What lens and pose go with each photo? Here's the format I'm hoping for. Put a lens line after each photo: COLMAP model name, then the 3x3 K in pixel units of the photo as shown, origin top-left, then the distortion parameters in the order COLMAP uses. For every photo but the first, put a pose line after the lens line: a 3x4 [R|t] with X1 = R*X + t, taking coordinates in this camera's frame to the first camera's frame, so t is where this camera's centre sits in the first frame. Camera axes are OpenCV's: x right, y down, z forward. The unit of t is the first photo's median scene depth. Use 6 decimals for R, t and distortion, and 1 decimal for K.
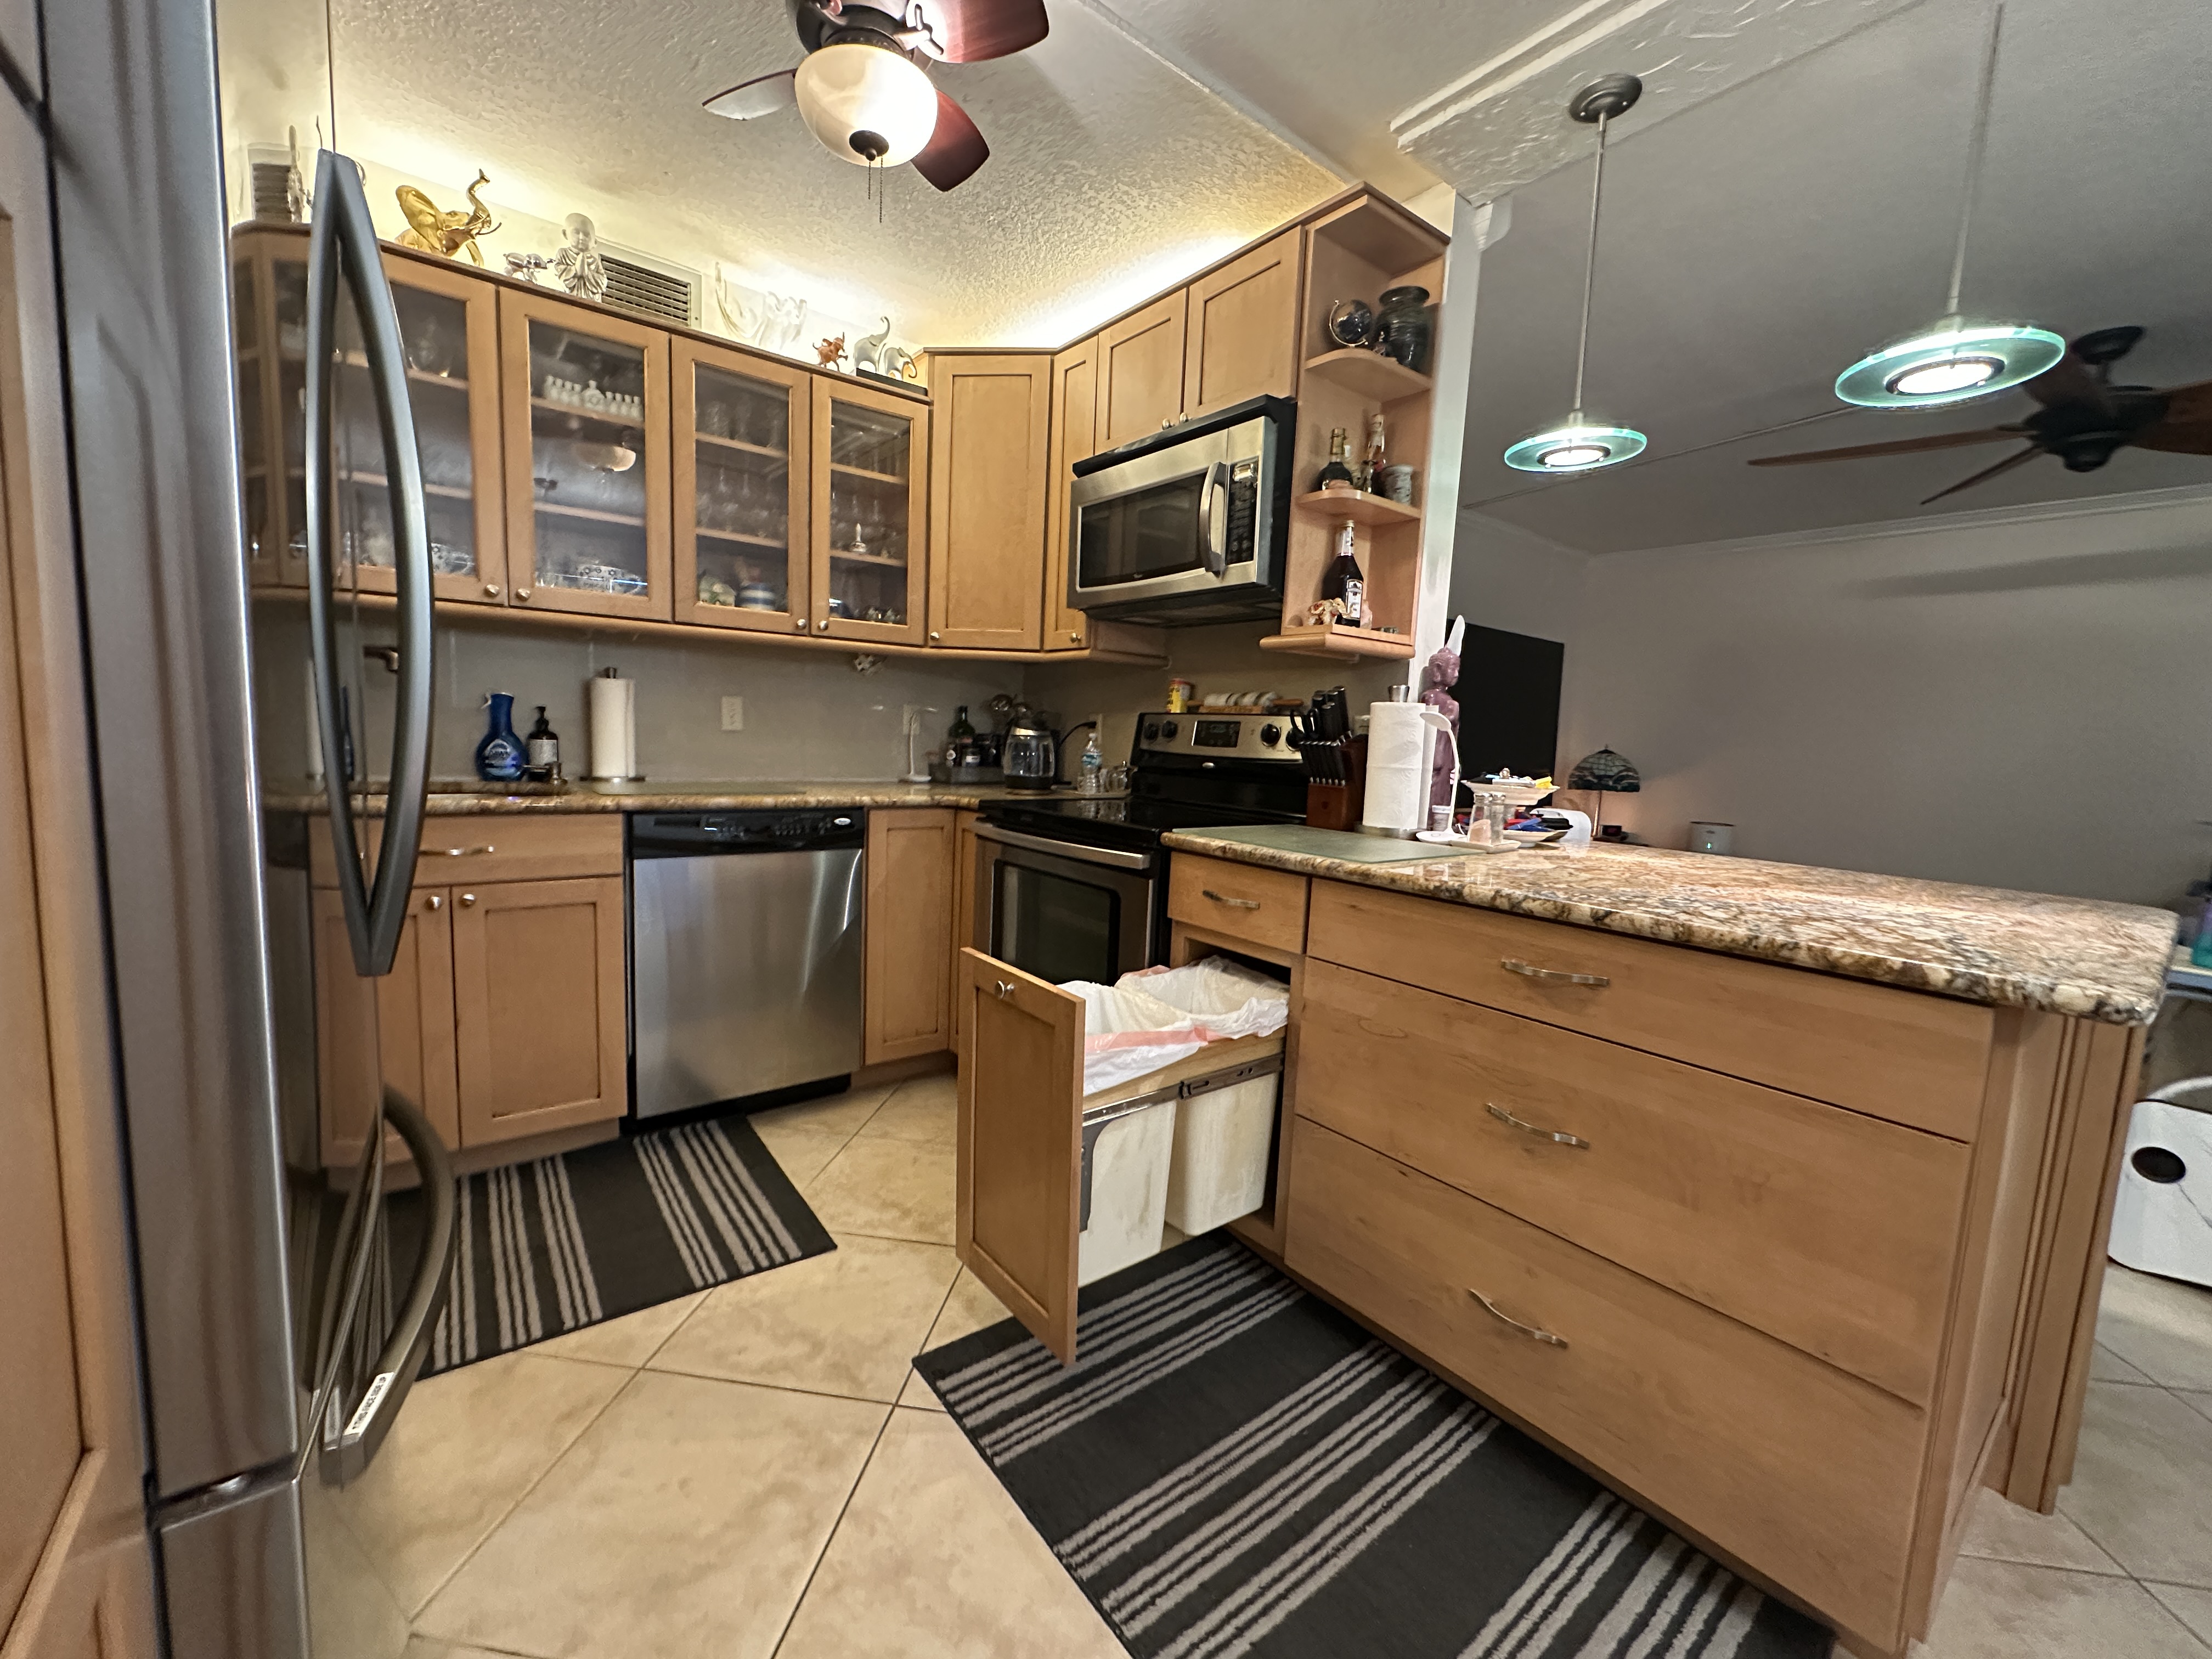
lens RADIAL K [[885.4, 0, 1105.6], [0, 885.4, 827.1], [0, 0, 1]] dist [-0.002619, 0.000129]
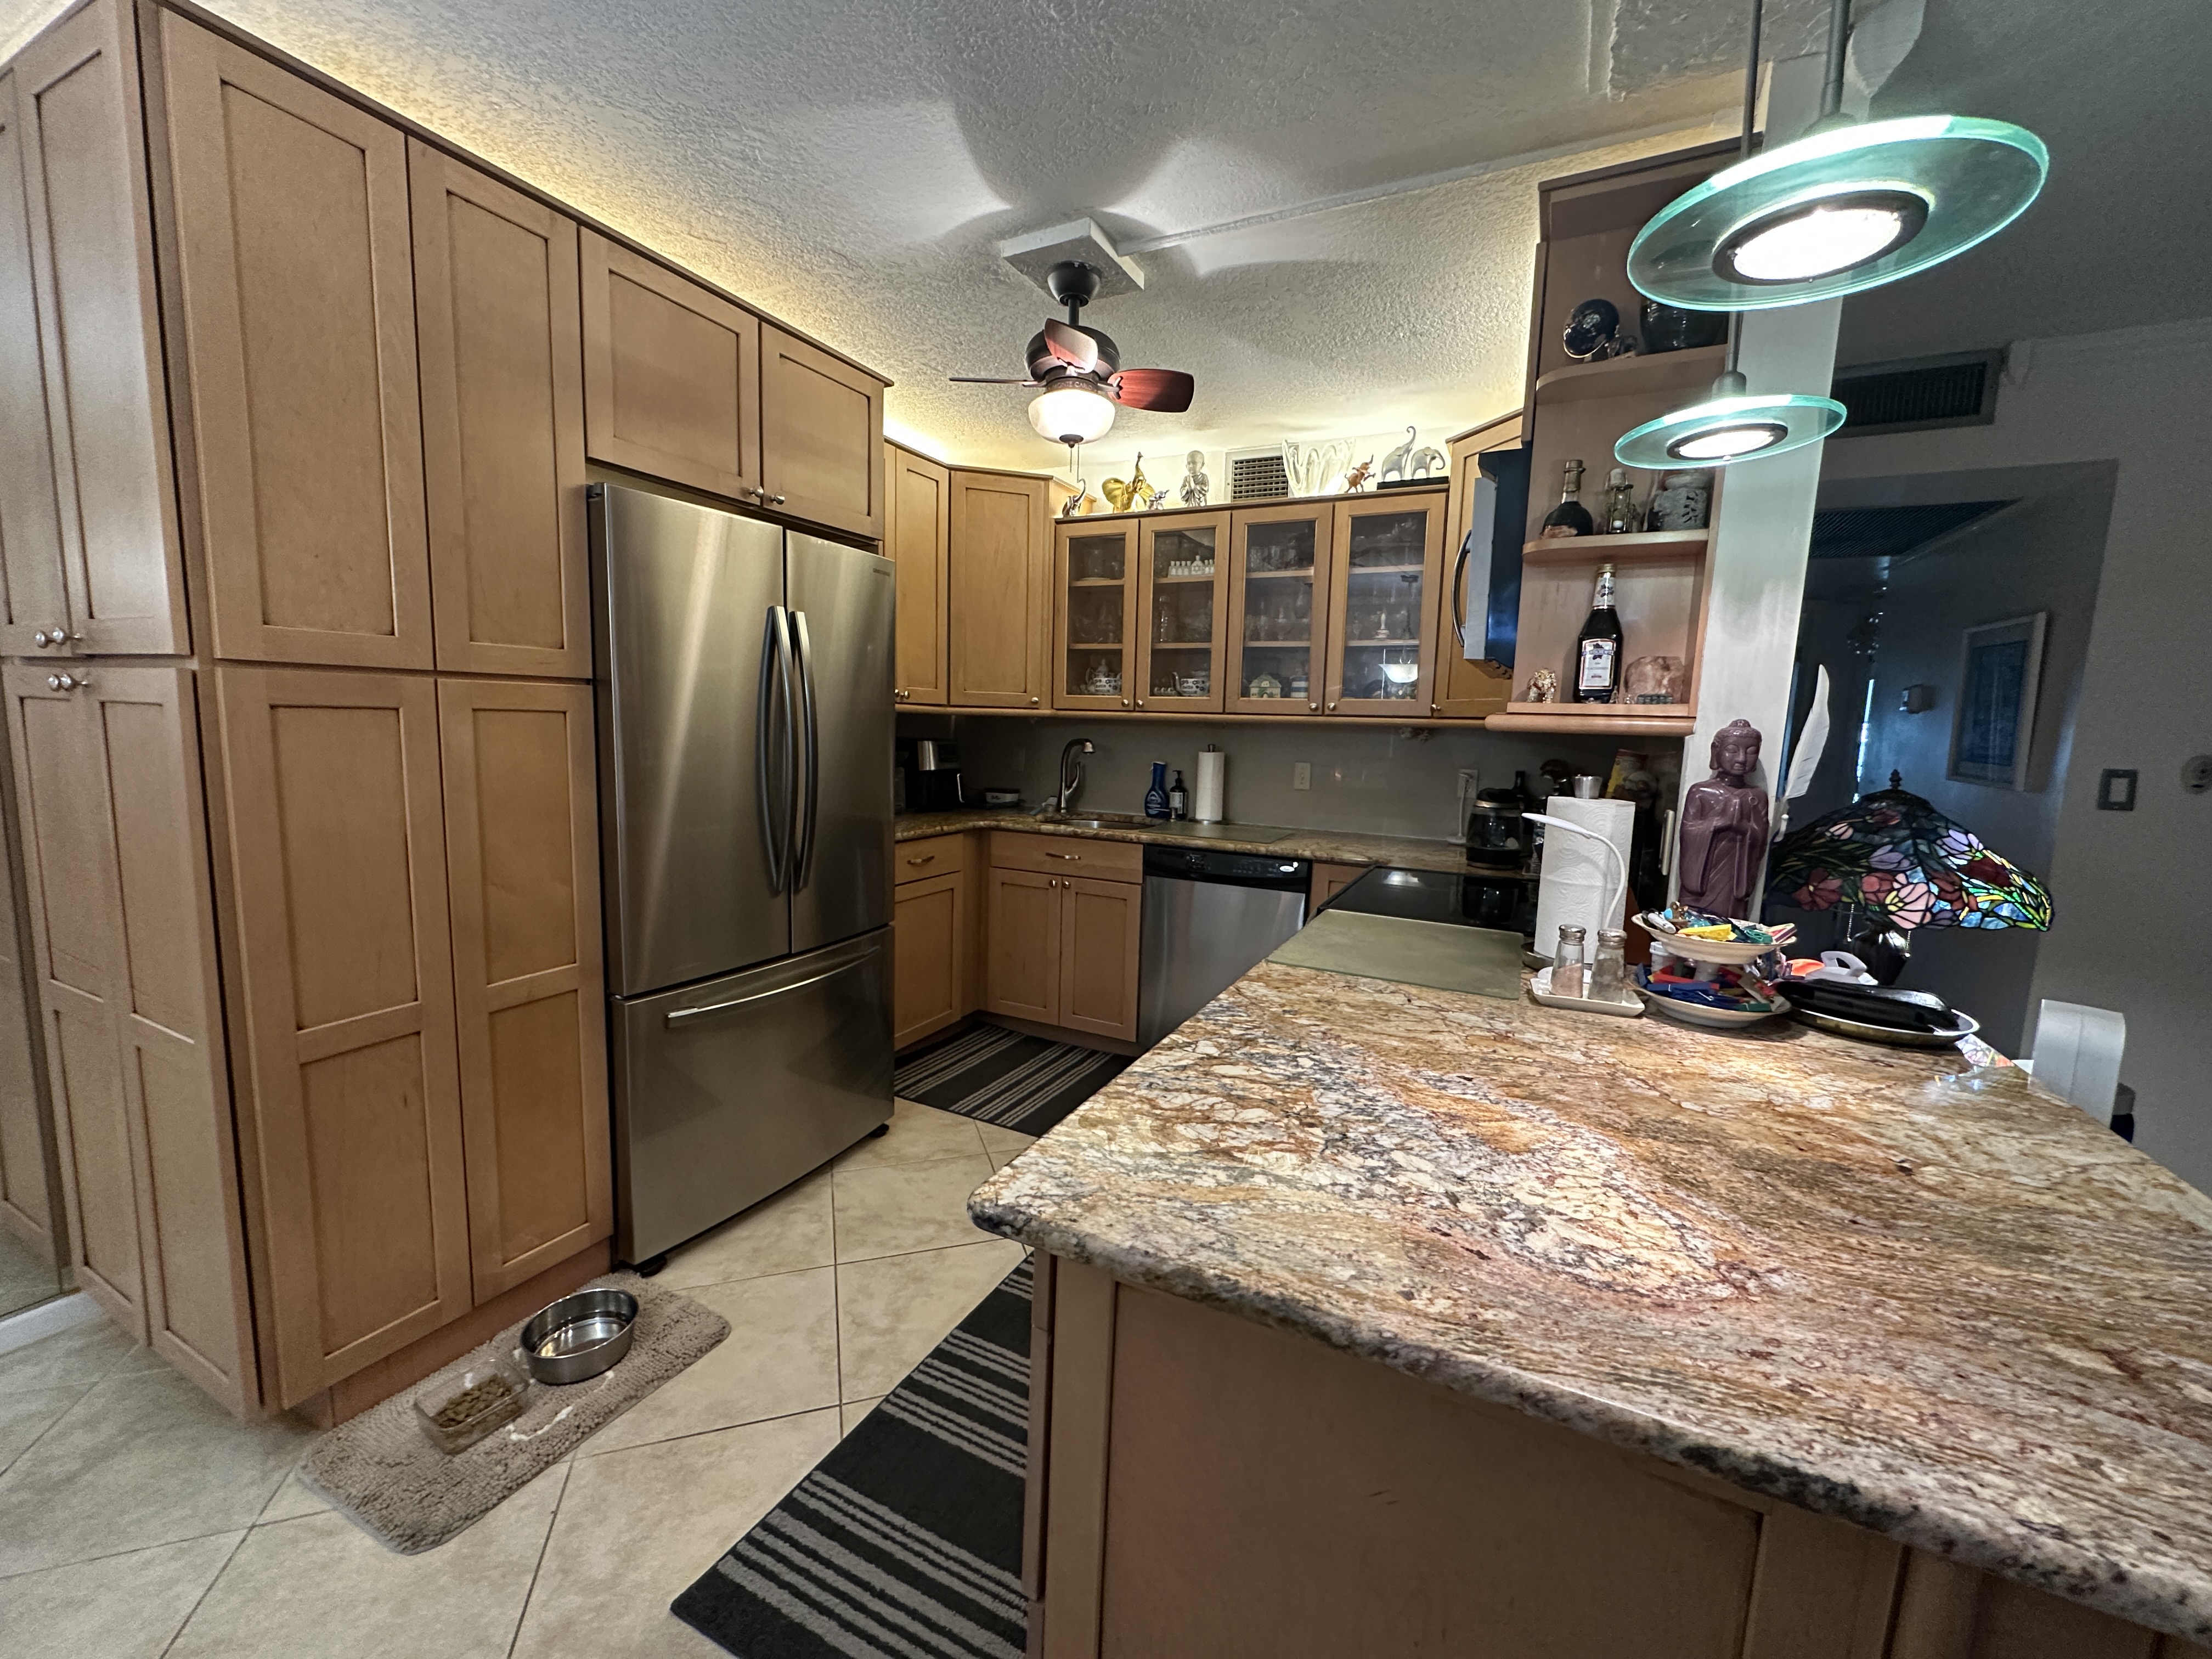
lens RADIAL K [[879.9, 0, 1103.2], [0, 879.9, 828.2], [0, 0, 1]] dist [-0.002418, 0.000043]
pose [[0.428607, 0.079153, -0.900017, 0.839826], [-0.110010, 0.993315, 0.034969, -0.094530], [0.896768, 0.084023, 0.434450, 0.288029]]
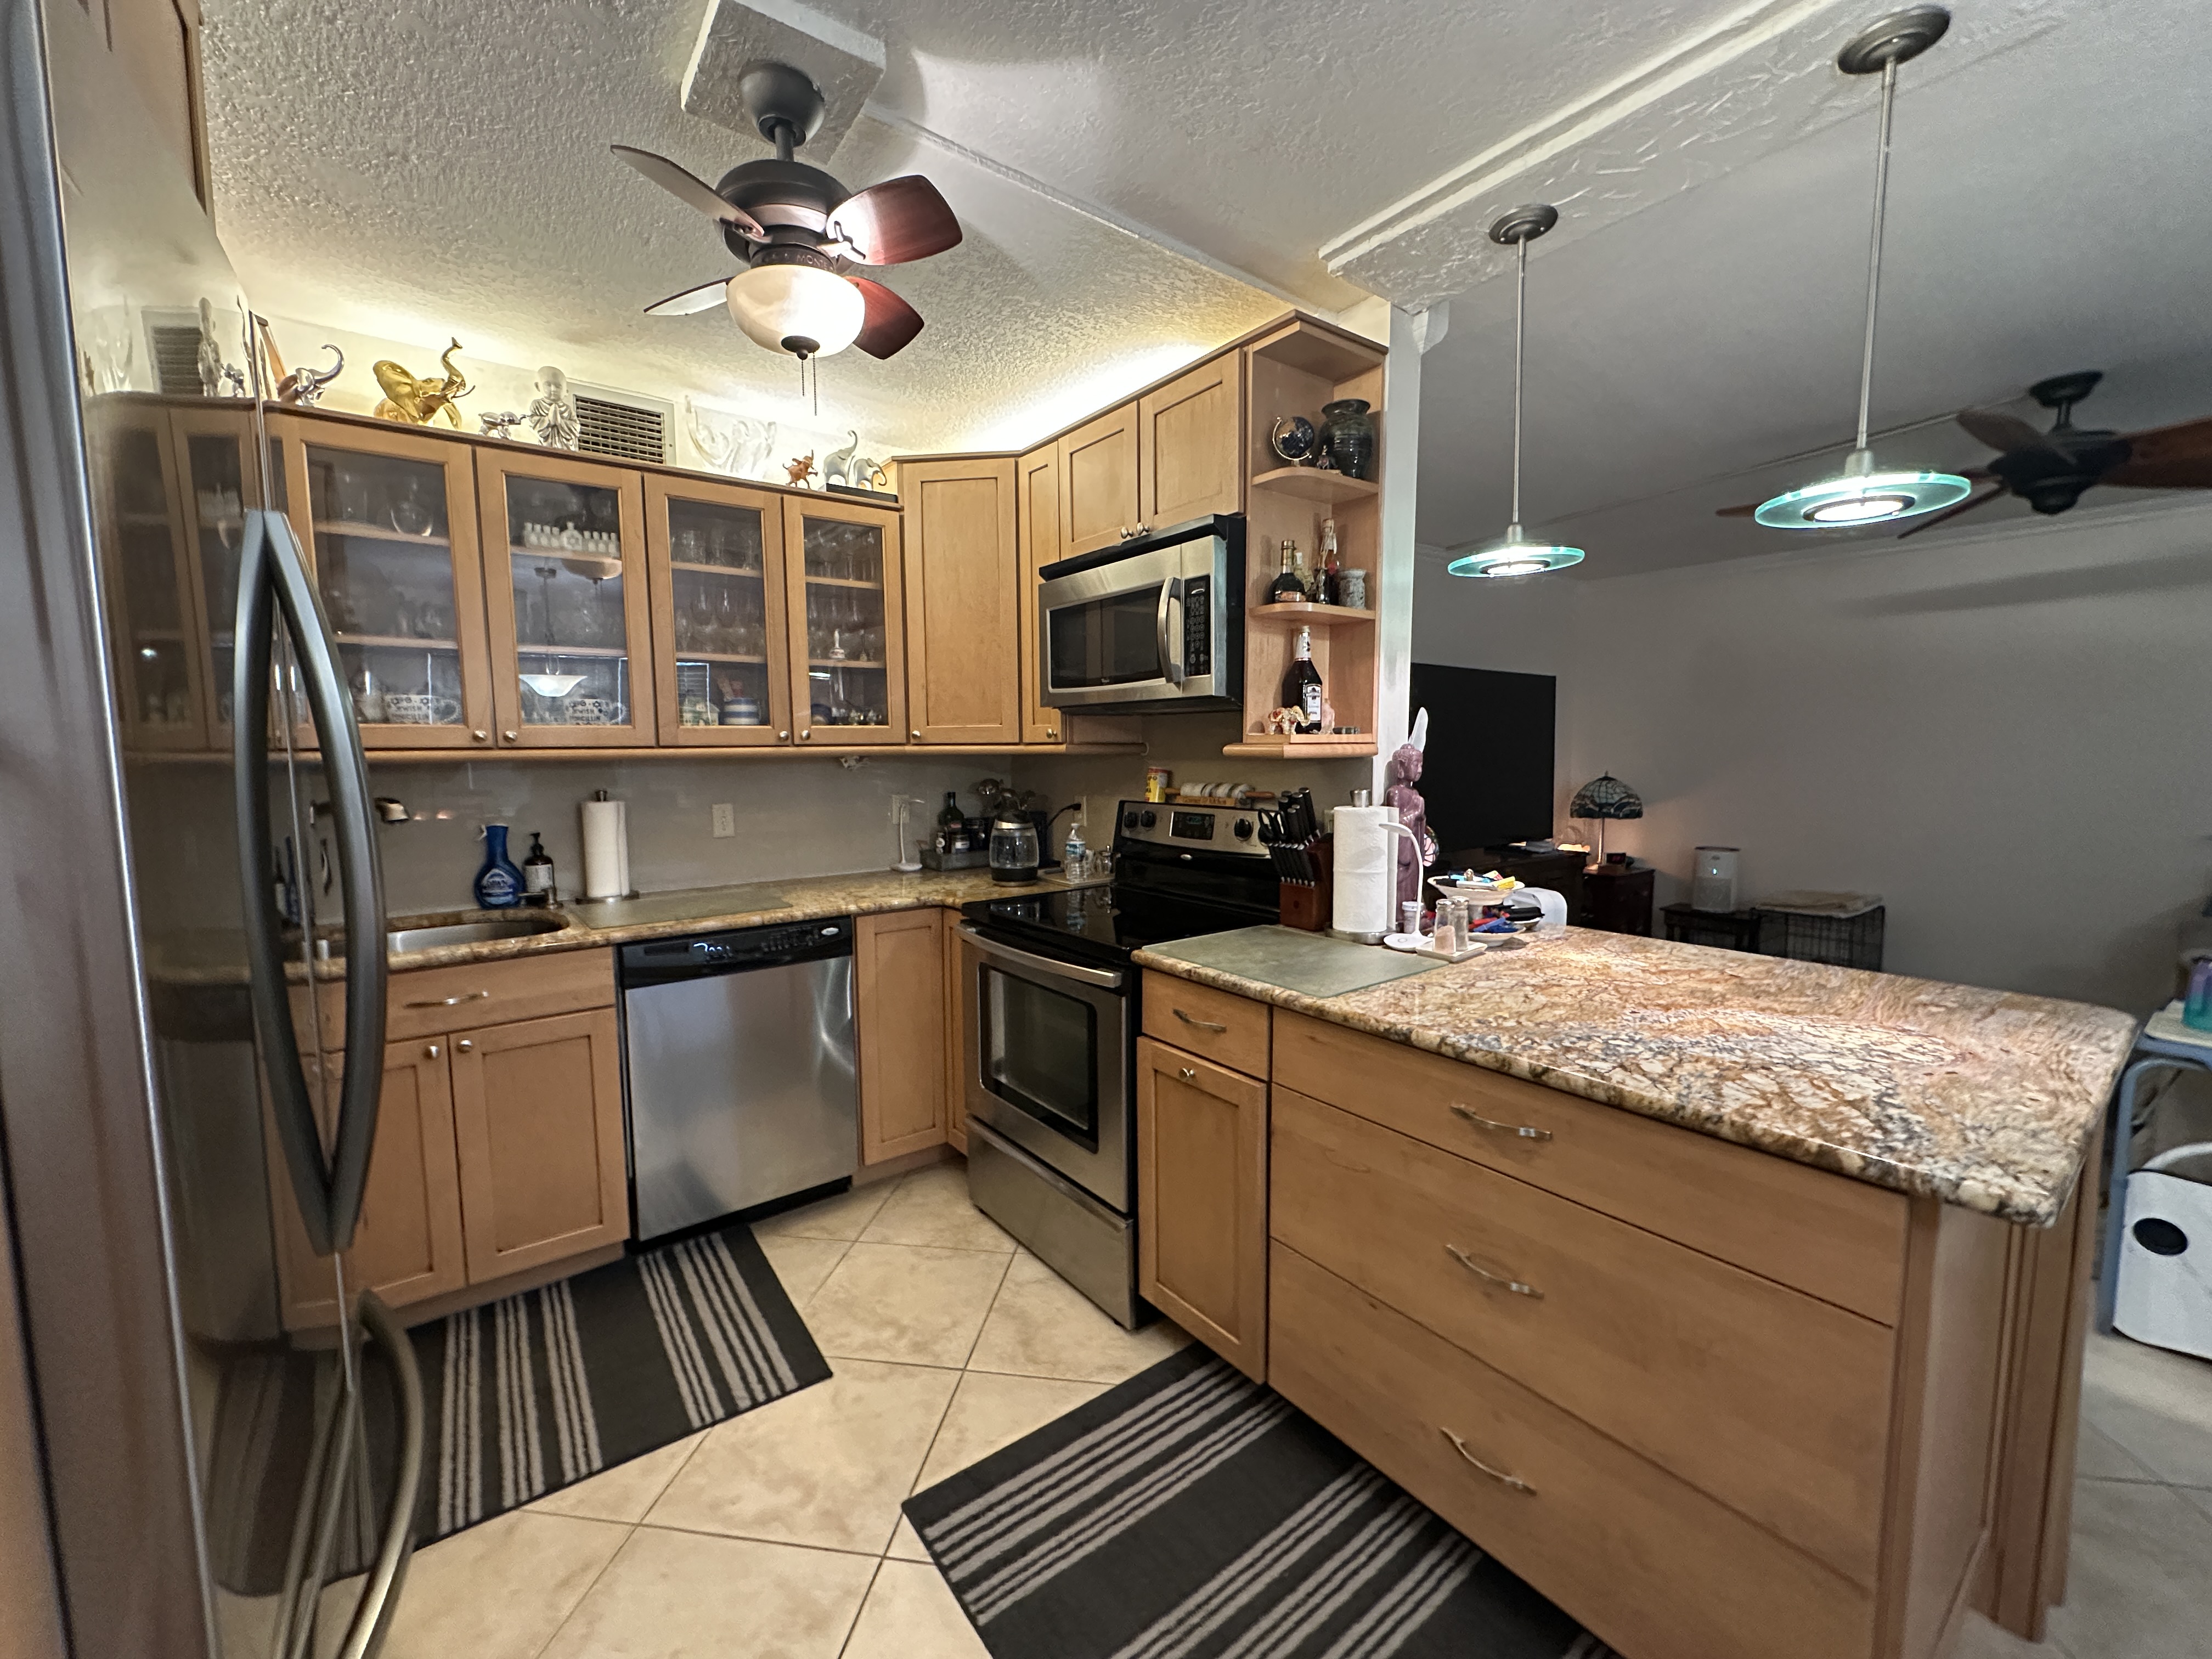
lens RADIAL K [[885.4, 0, 1105.6], [0, 885.4, 827.1], [0, 0, 1]] dist [-0.002619, 0.000129]
pose [[0.998521, -0.049946, -0.021467, 0.059217], [0.049571, 0.998614, -0.017661, -0.113255], [0.022319, 0.016571, 0.999614, -0.019654]]
